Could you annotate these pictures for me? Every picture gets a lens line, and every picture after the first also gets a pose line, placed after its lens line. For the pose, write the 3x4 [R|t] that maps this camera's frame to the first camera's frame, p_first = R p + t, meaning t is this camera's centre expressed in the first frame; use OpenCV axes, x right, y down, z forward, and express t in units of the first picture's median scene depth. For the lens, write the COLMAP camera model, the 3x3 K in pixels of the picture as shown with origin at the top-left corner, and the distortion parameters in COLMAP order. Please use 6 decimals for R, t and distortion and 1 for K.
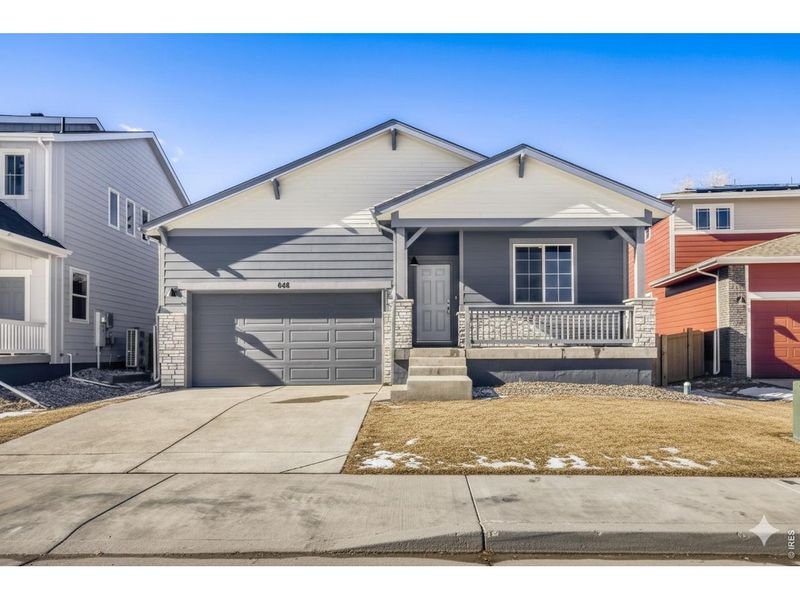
lens RADIAL K [[413.7, 0, 400.0], [0, 413.7, 288.4], [0, 0, 1]] dist [0.001772, -0.000104]
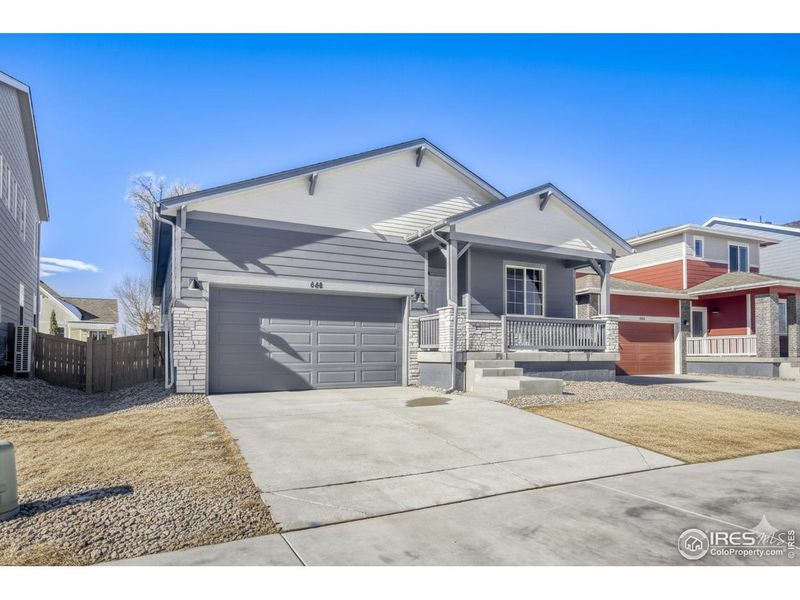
lens RADIAL K [[374.2, 0, 400.0], [0, 374.2, 300.0], [0, 0, 1]] dist [-0.000757, -0.000363]
pose [[0.930277, 0.059065, 0.362071, -0.413809], [-0.060098, 0.998157, -0.008418, 0.022364], [-0.361901, -0.013928, 0.932112, 0.118826]]
